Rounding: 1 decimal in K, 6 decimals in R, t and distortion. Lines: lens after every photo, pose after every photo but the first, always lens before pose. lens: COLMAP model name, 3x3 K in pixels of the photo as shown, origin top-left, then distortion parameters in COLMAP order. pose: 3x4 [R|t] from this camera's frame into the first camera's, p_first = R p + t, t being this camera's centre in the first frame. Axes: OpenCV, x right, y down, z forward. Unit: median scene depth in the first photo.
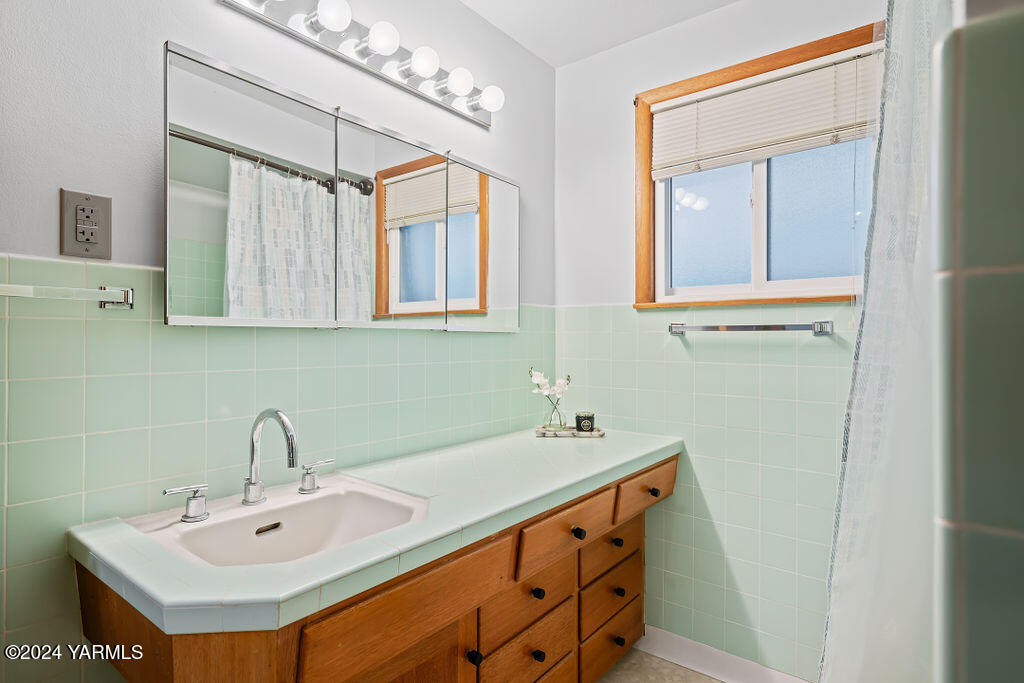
lens RADIAL K [[545.6, 0, 512.0], [0, 545.6, 341.5], [0, 0, 1]] dist [-0.004230, -0.000727]
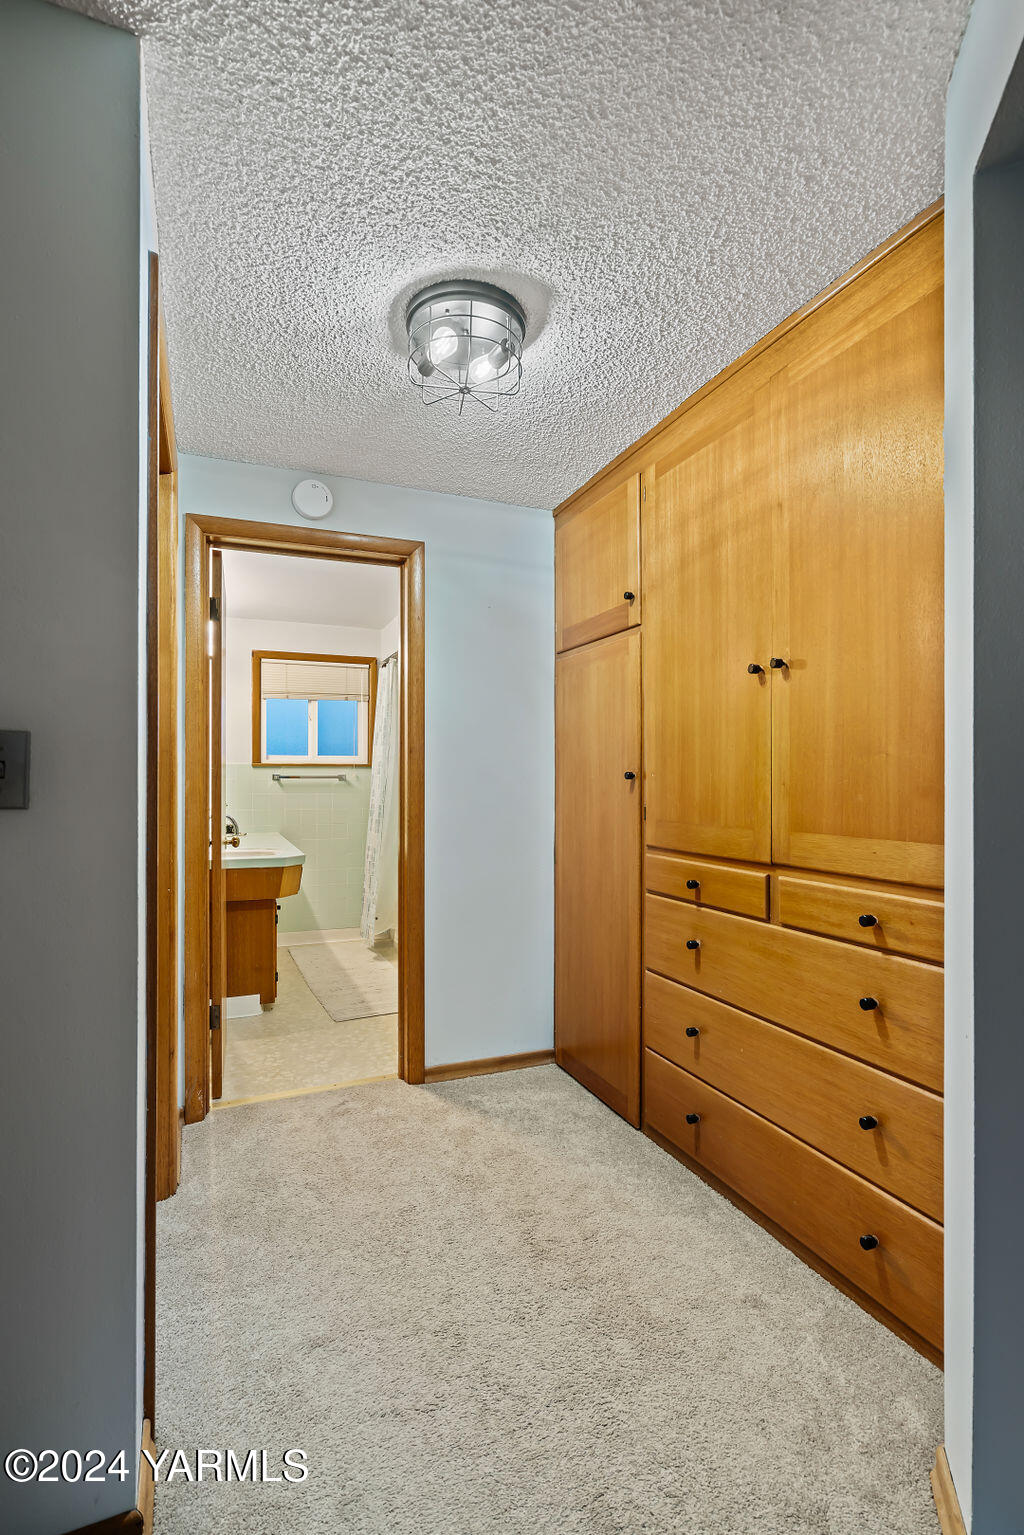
lens RADIAL K [[739.8, 0, 512.0], [0, 739.8, 767.5], [0, 0, 1]] dist [0.000238, 0.000012]
pose [[0.494579, 0.005871, 0.869113, -1.540944], [0.005387, 0.999937, -0.009820, -0.026383], [-0.869116, 0.009538, 0.494516, -1.020190]]
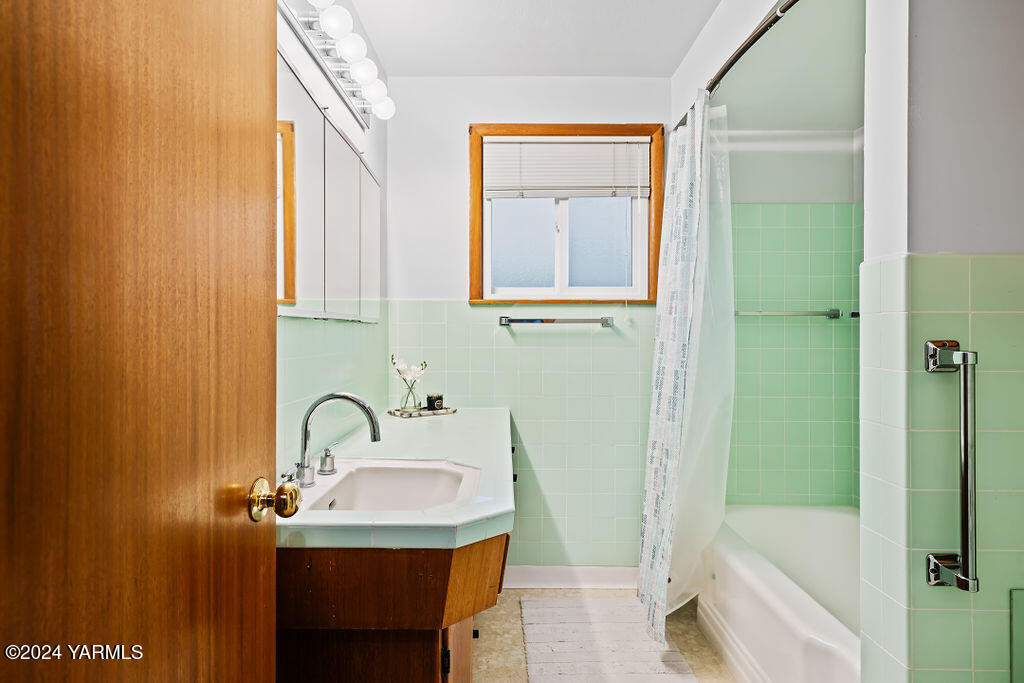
lens RADIAL K [[603.4, 0, 512.0], [0, 603.4, 341.5], [0, 0, 1]] dist [-0.022137, -0.000227]
pose [[0.781178, -0.012375, 0.624186, -0.530197], [0.004458, 0.999889, 0.014244, 0.003749], [-0.624293, -0.008344, 0.781146, -0.086259]]
